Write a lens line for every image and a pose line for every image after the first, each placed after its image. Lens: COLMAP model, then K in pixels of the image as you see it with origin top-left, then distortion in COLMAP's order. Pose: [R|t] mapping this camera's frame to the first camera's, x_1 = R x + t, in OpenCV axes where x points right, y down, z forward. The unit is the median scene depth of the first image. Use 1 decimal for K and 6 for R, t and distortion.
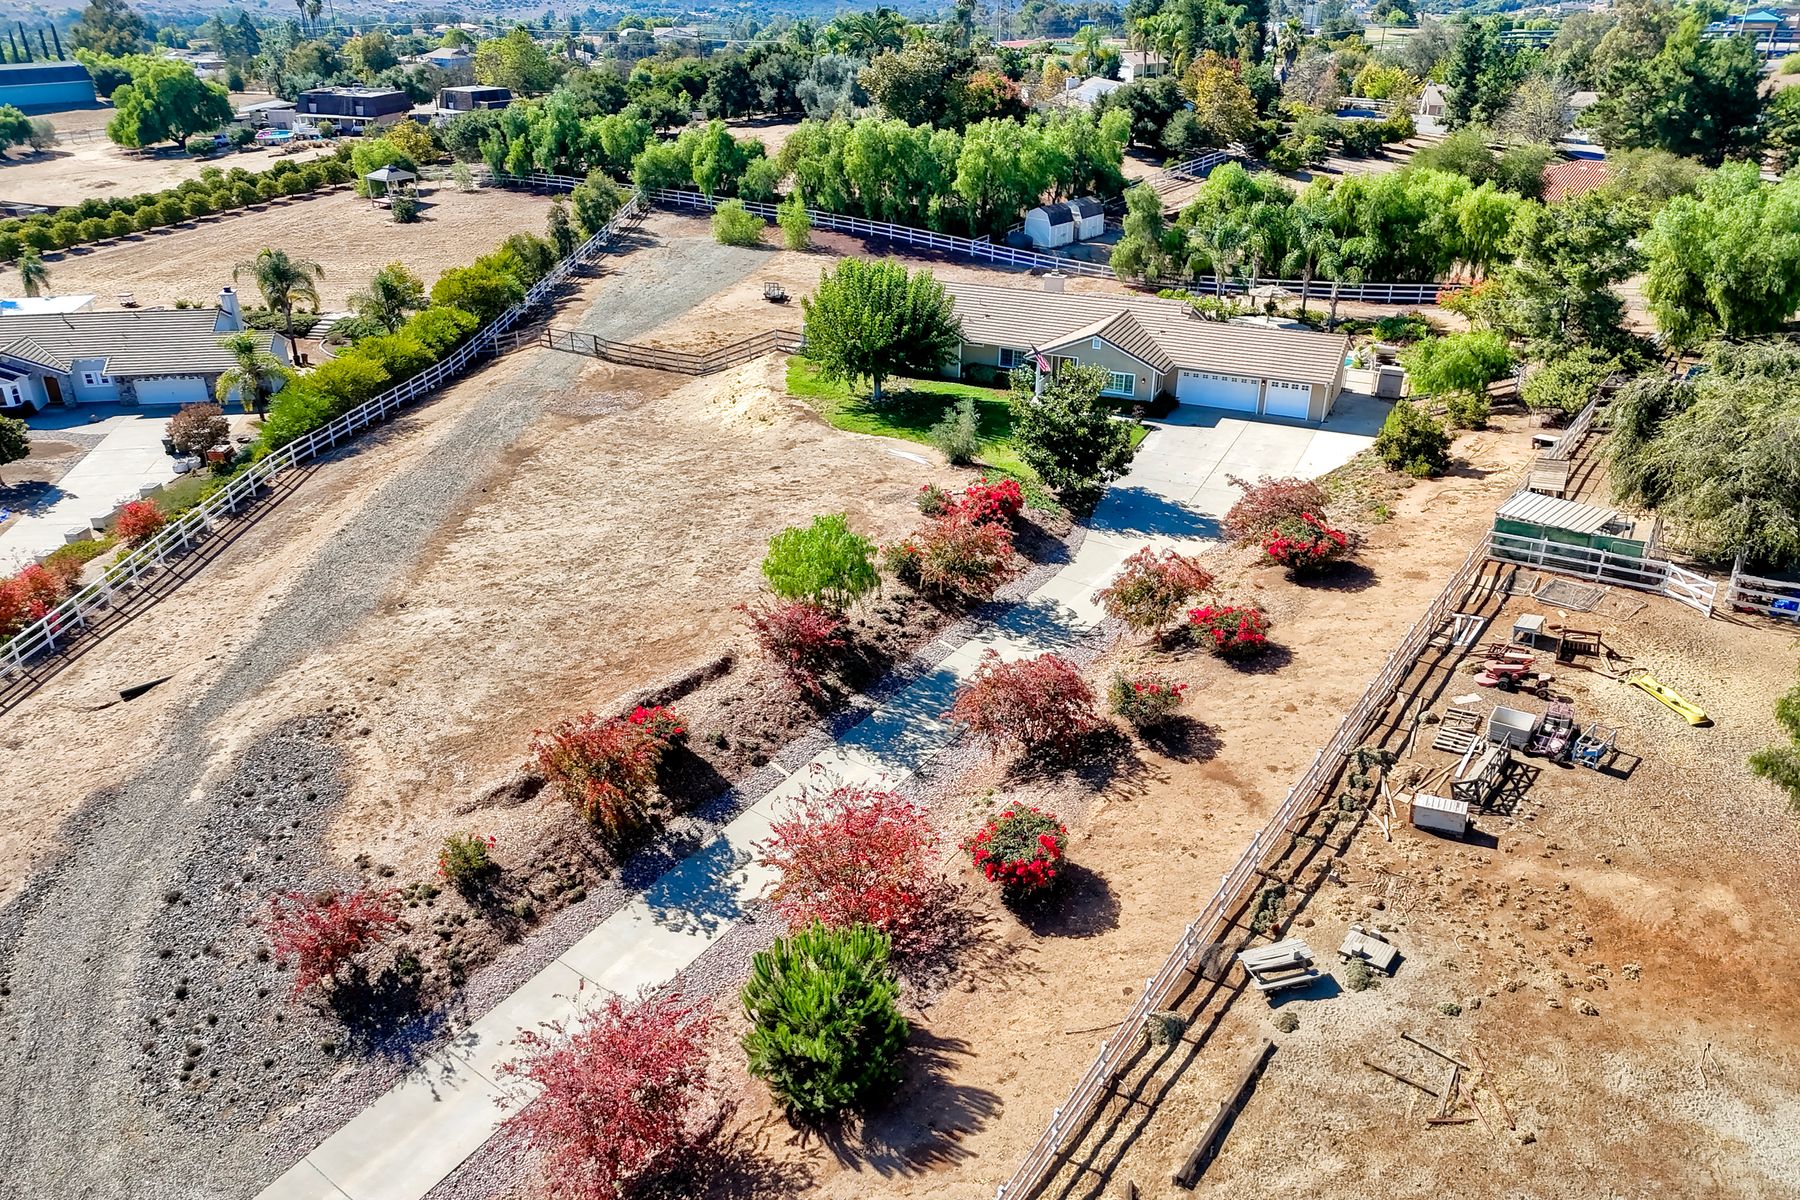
lens RADIAL K [[1317.8, 0, 909.3], [0, 1317.8, 596.8], [0, 0, 1]] dist [0.087364, -0.106003]
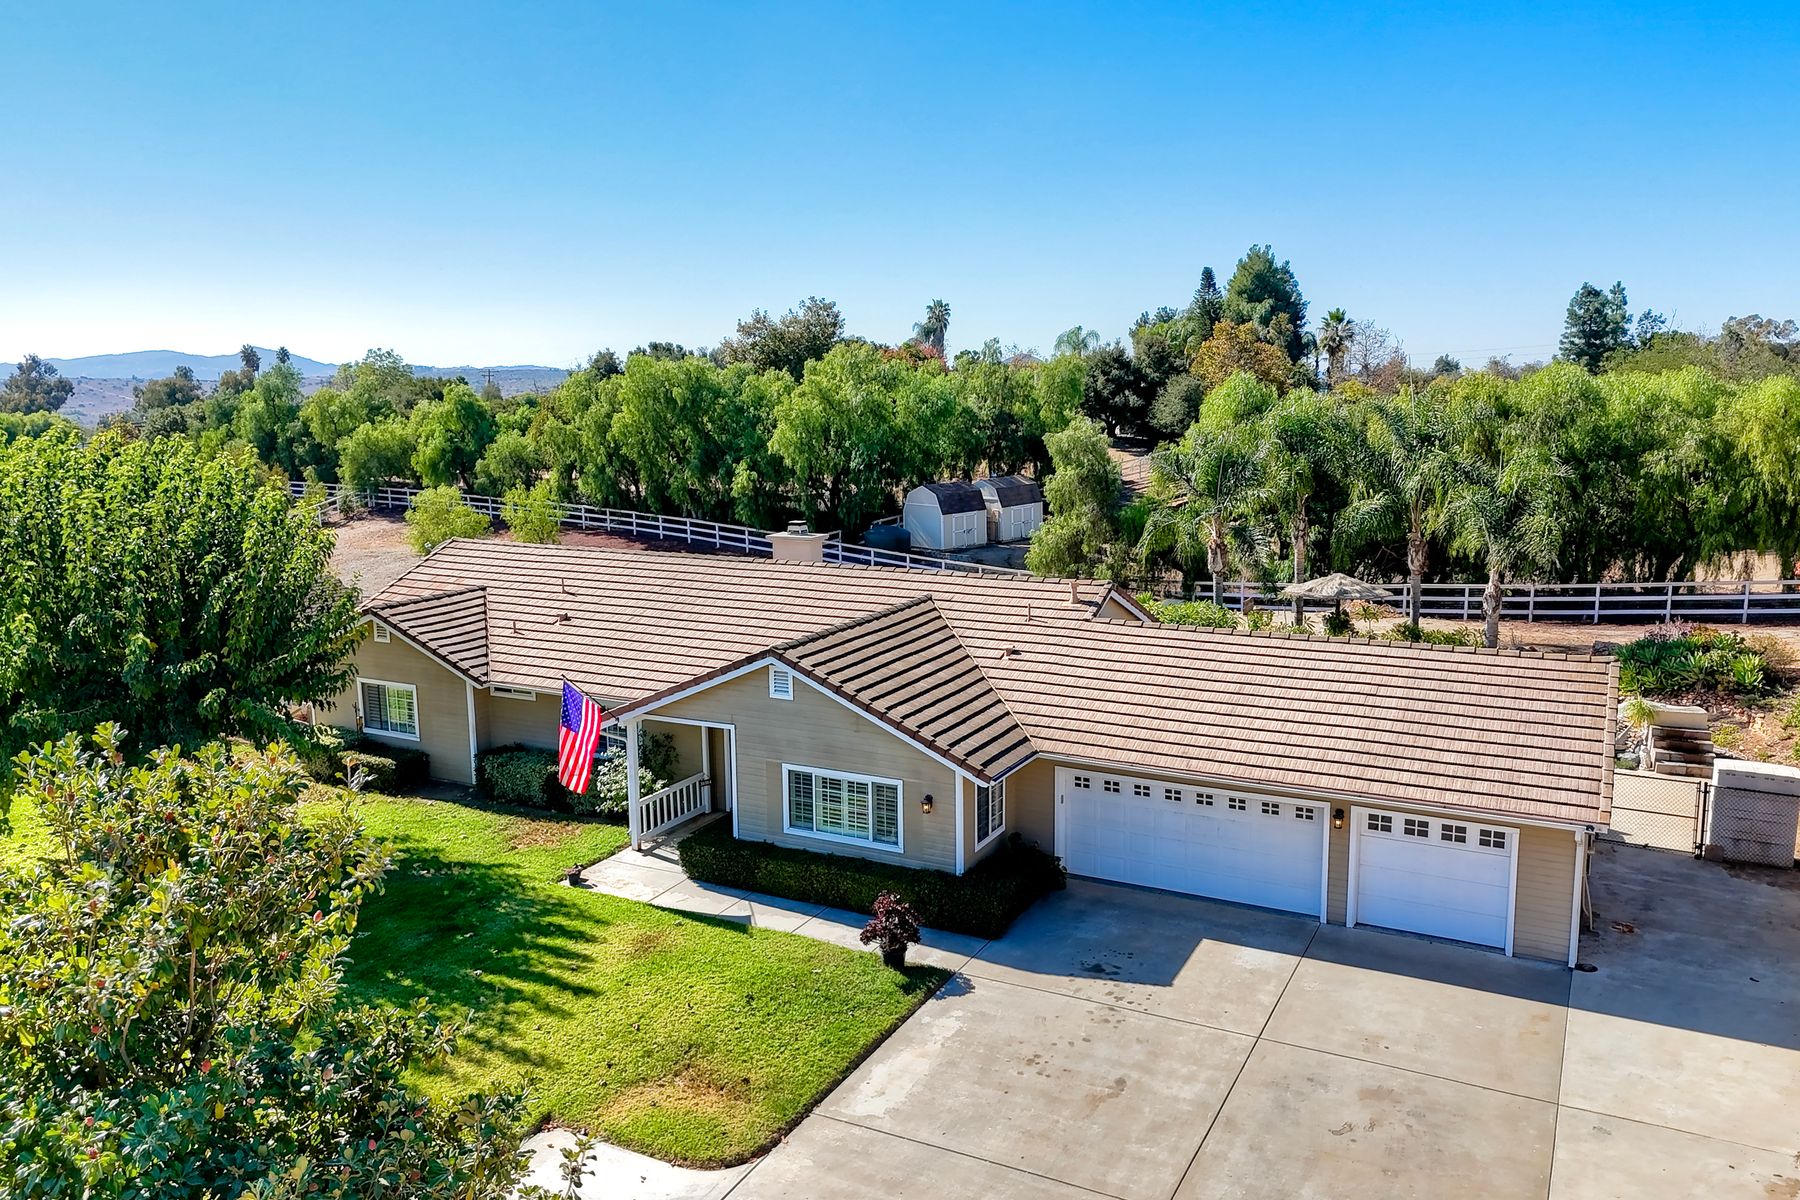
lens RADIAL K [[1376.9, 0, 900.0], [0, 1376.9, 600.0], [0, 0, 1]] dist [0.039336, -0.005387]
pose [[0.998904, -0.005100, -0.046522, 0.165213], [-0.008073, 0.960363, -0.278634, -0.107855], [0.046099, 0.278704, 0.959270, 0.616400]]
